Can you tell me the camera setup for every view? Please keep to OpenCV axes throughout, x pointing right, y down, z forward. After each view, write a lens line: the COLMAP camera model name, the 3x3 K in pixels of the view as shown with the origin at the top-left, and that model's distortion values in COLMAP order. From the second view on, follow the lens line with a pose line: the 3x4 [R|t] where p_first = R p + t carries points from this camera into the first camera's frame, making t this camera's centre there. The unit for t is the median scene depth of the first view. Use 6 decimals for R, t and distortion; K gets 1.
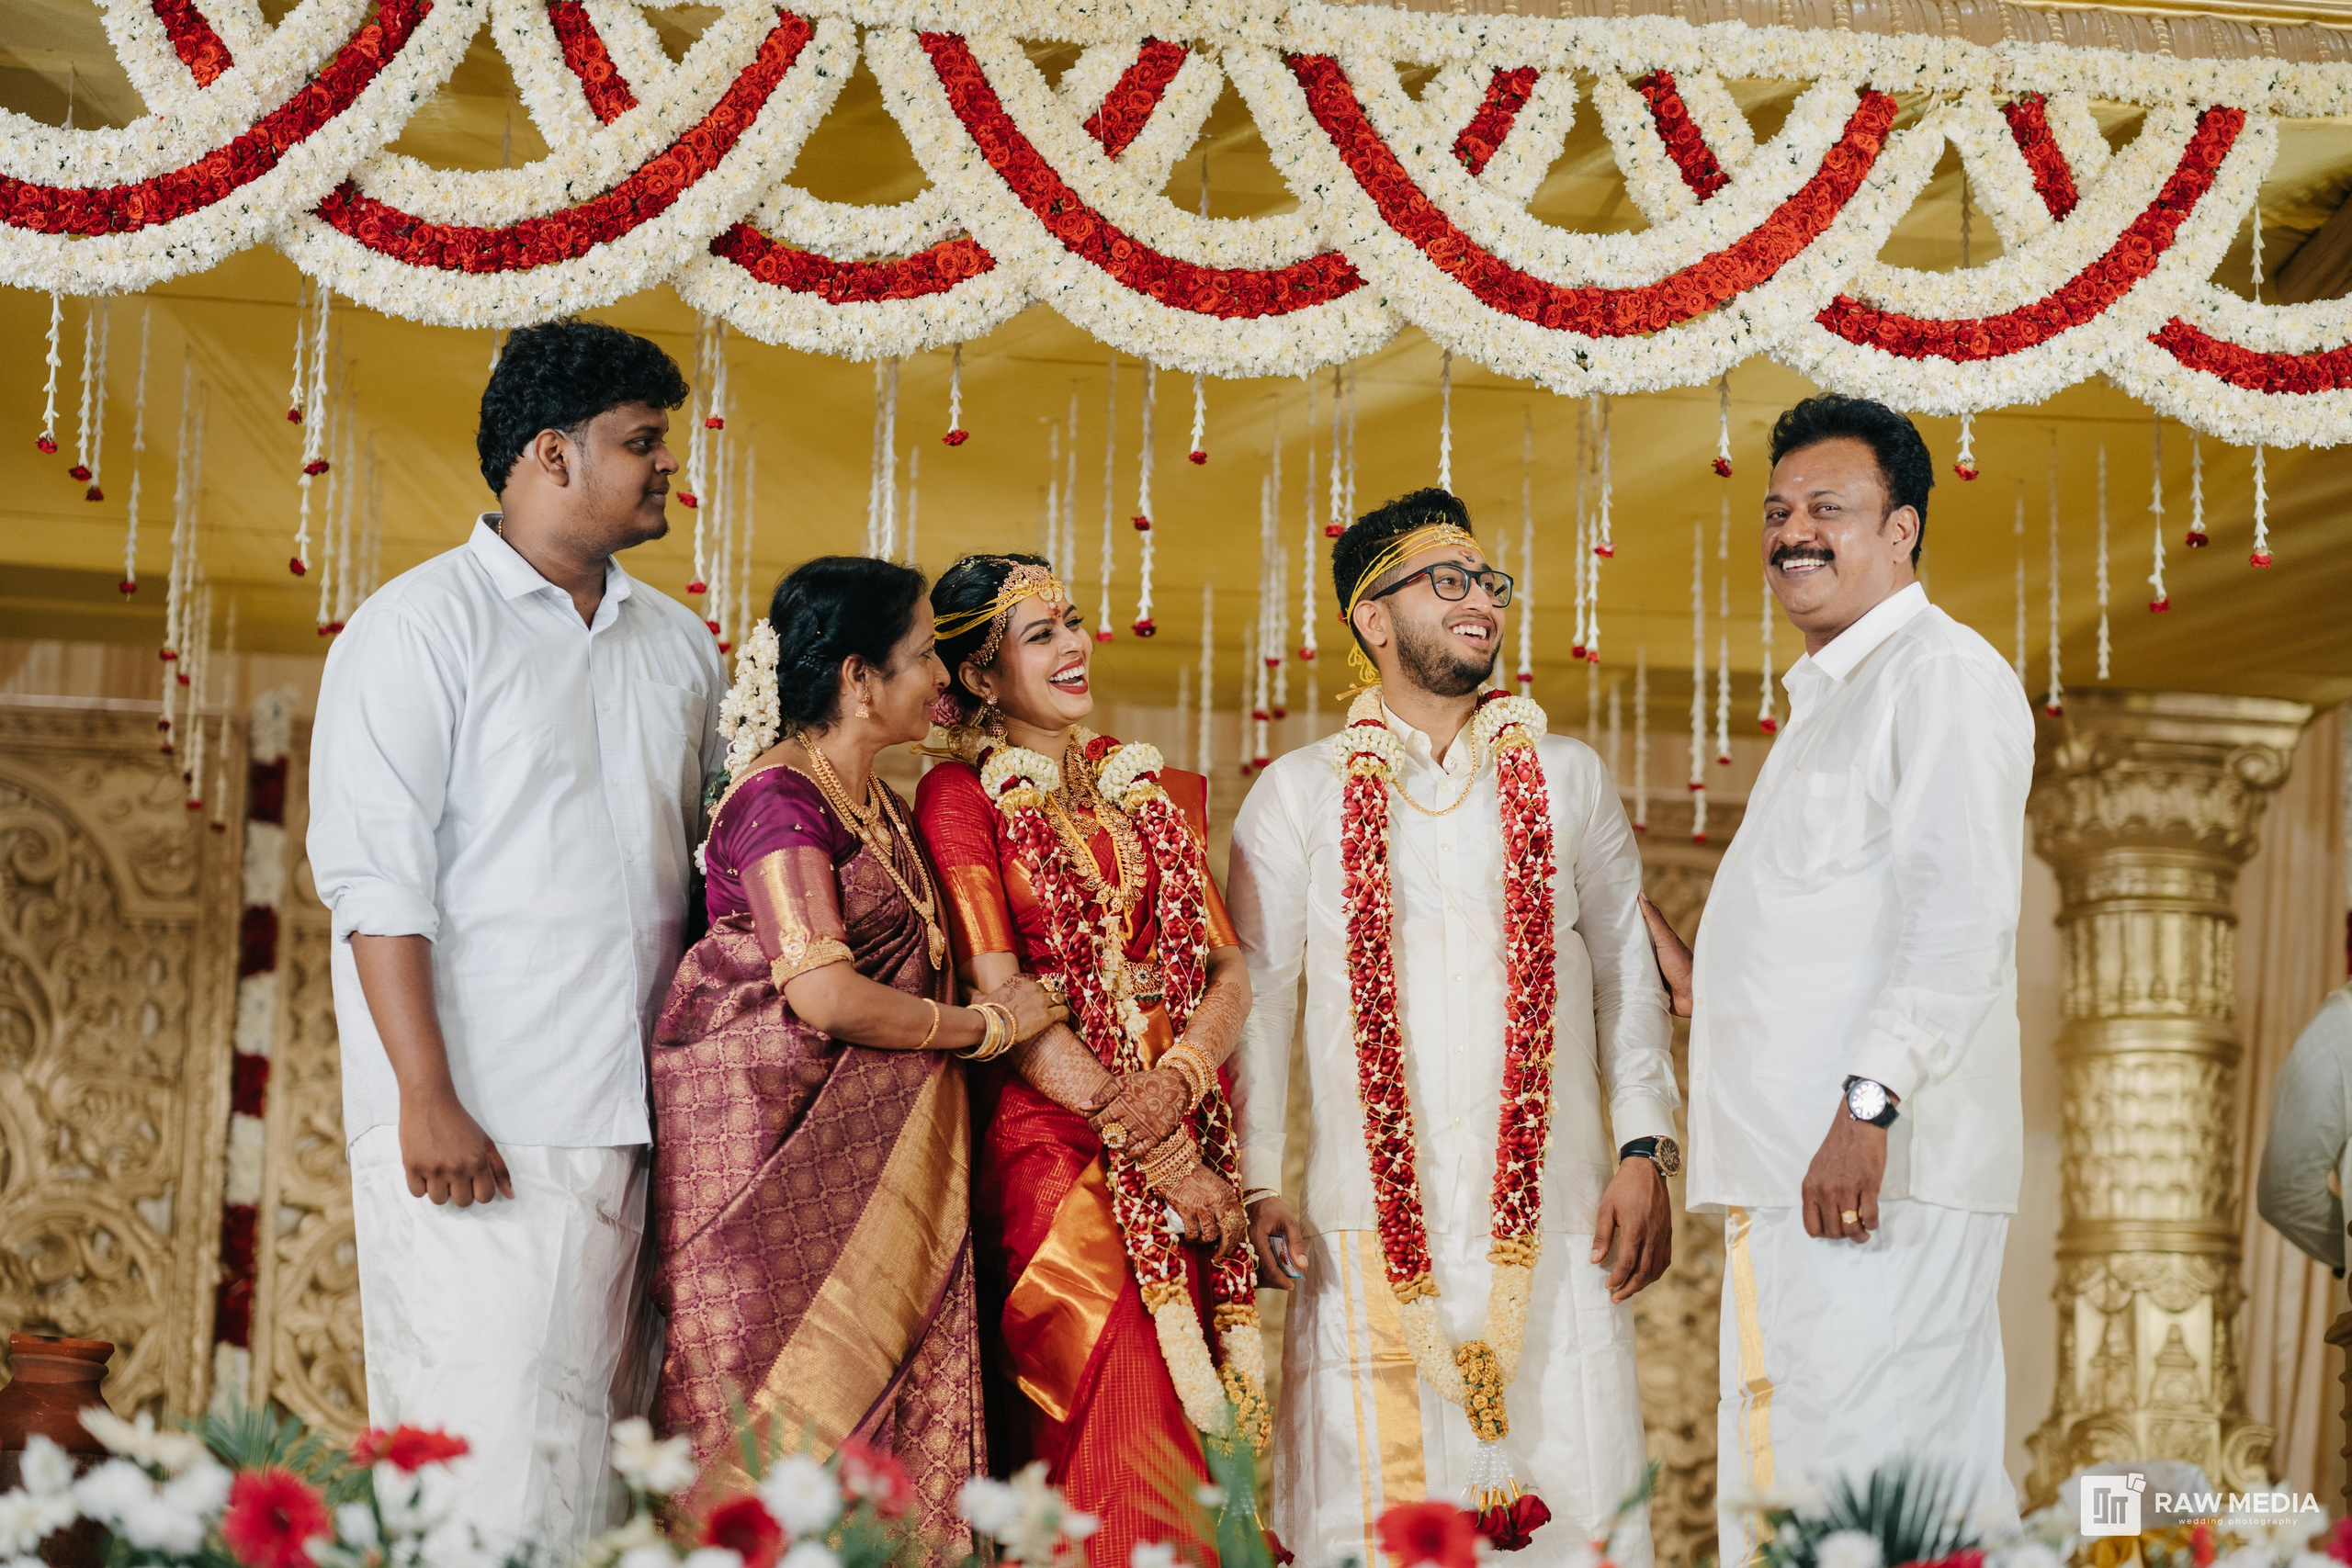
lens RADIAL K [[5623.0, 0, 1176.0], [0, 5623.0, 784.0], [0, 0, 1]] dist [0.039688, -0.168228]
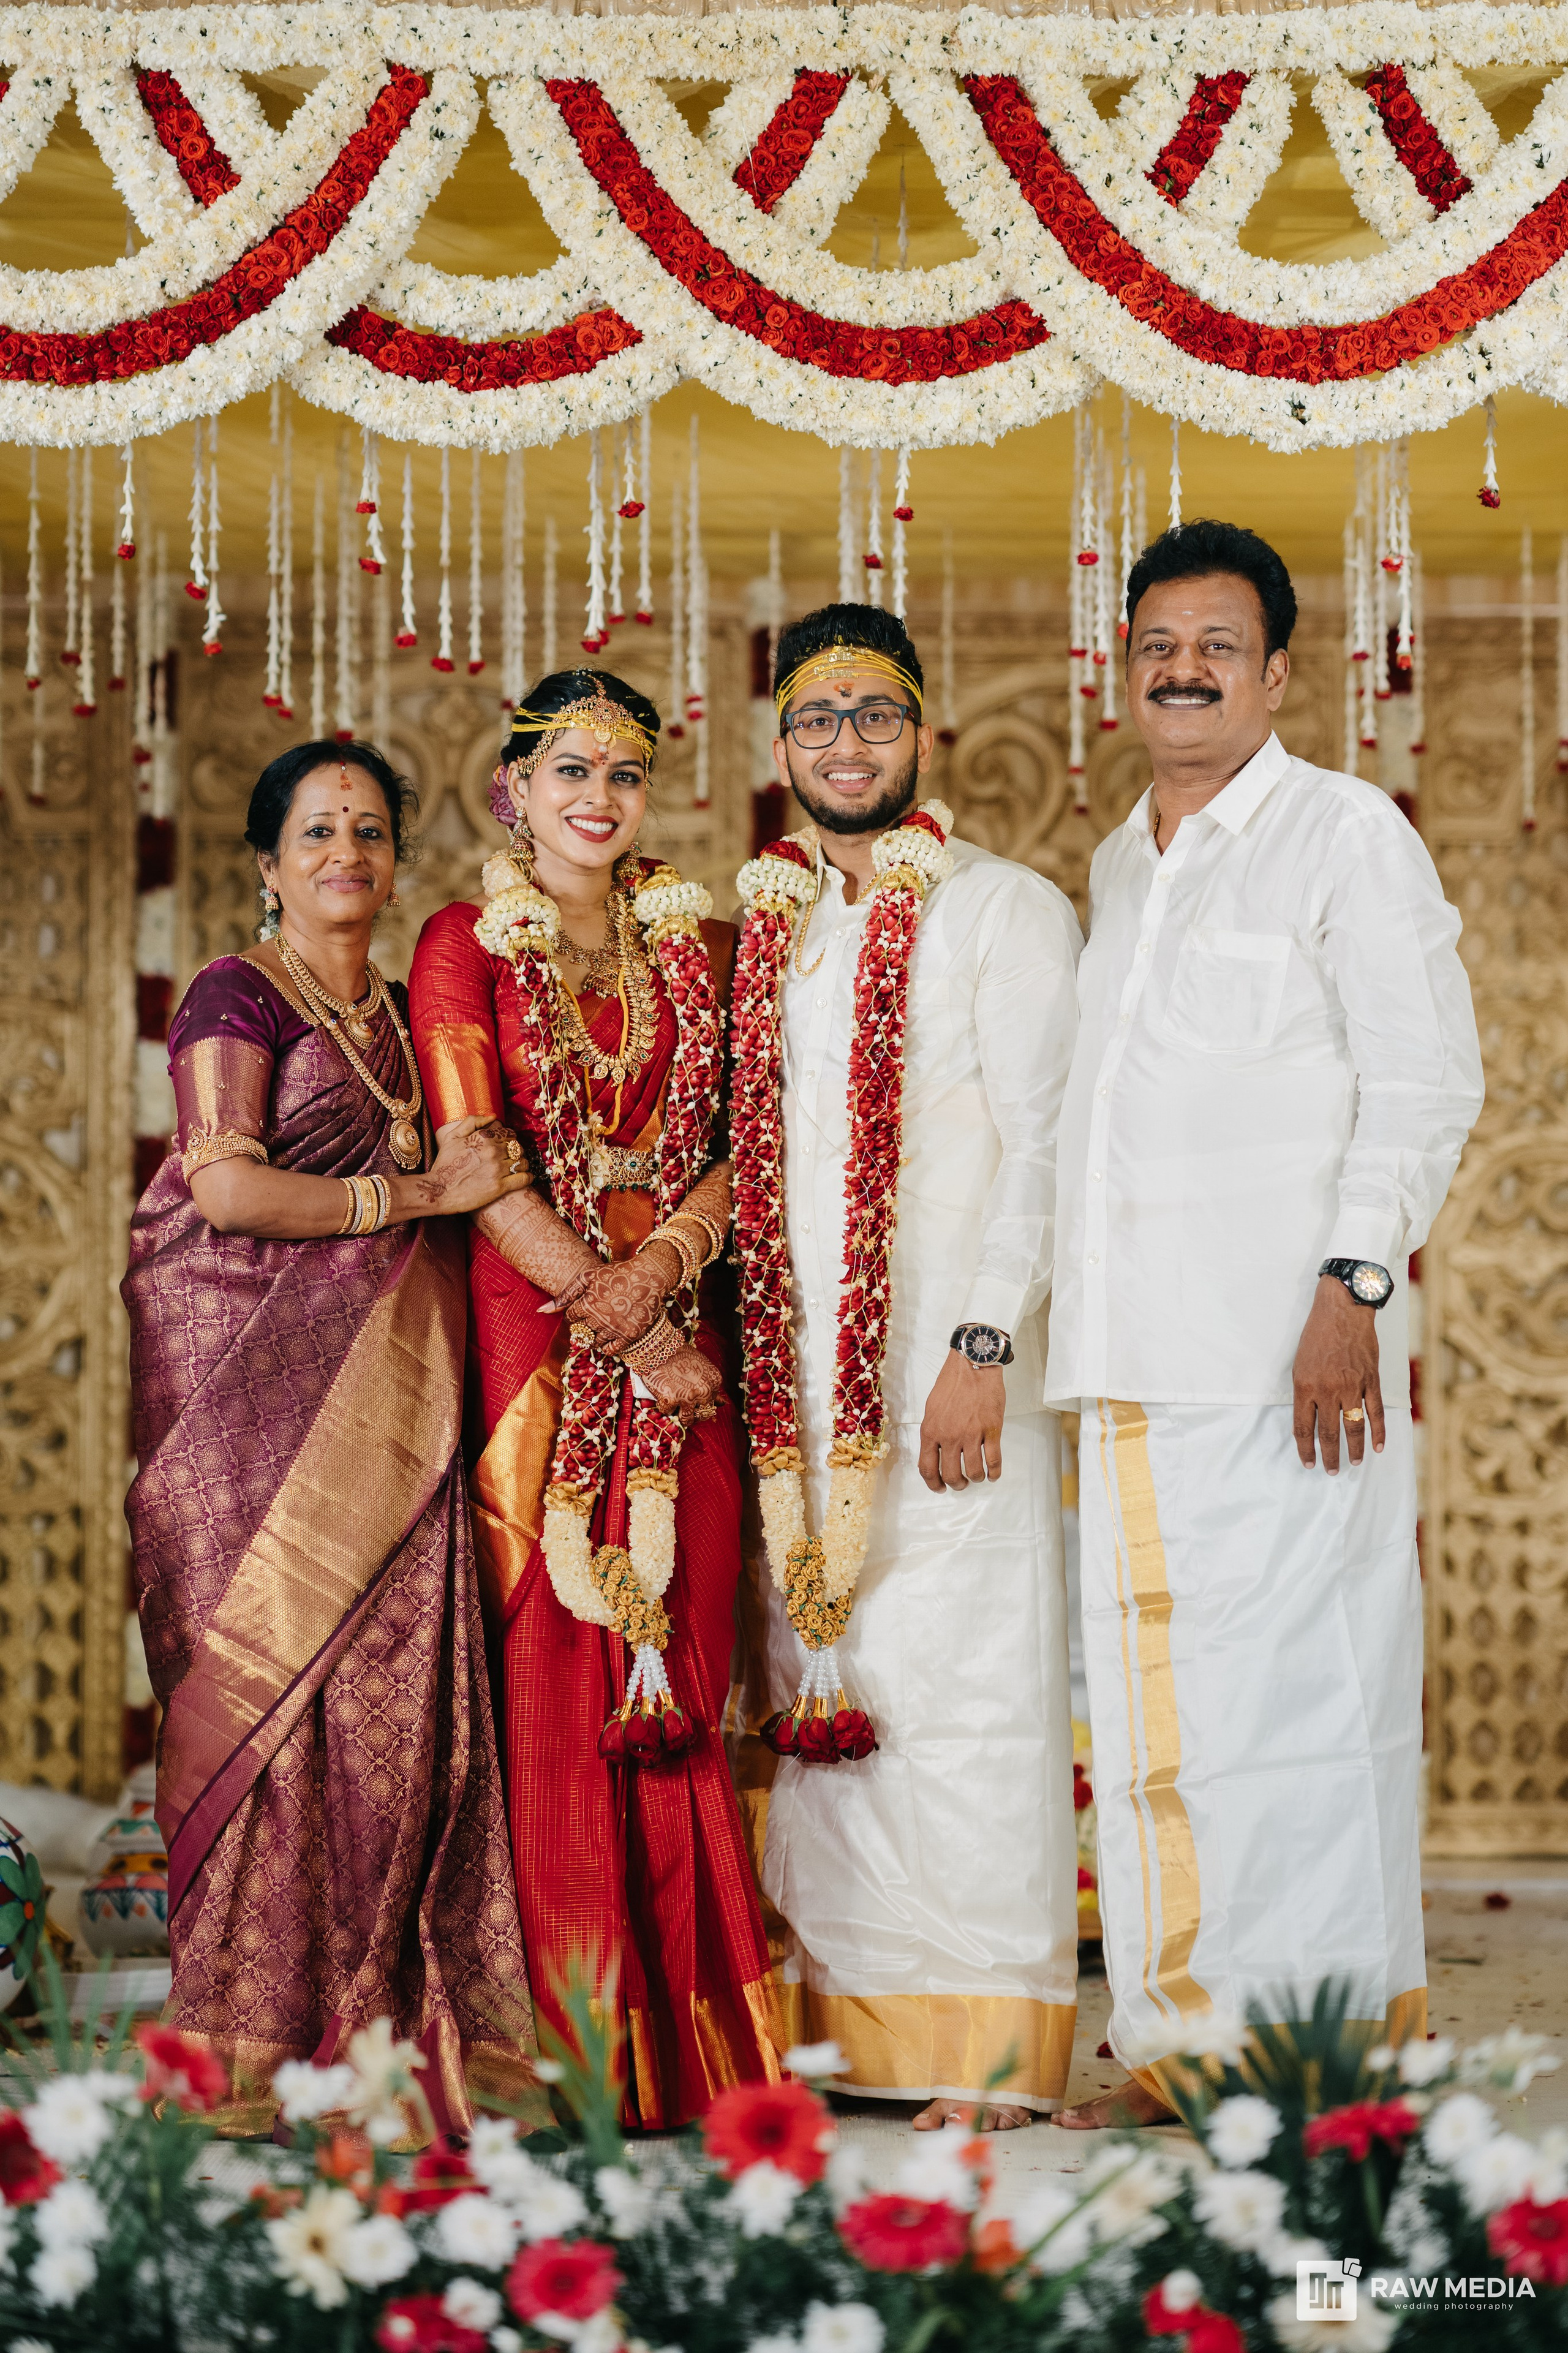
lens RADIAL K [[6028.9, 0, 803.7], [0, 6028.9, 1094.5], [0, 0, 1]] dist [0.018435, 0.196359]
pose [[0.991345, -0.033232, -0.127007, 0.111983], [0.050816, 0.989152, 0.137826, -0.103913], [0.121049, -0.143087, 0.982280, 0.035956]]
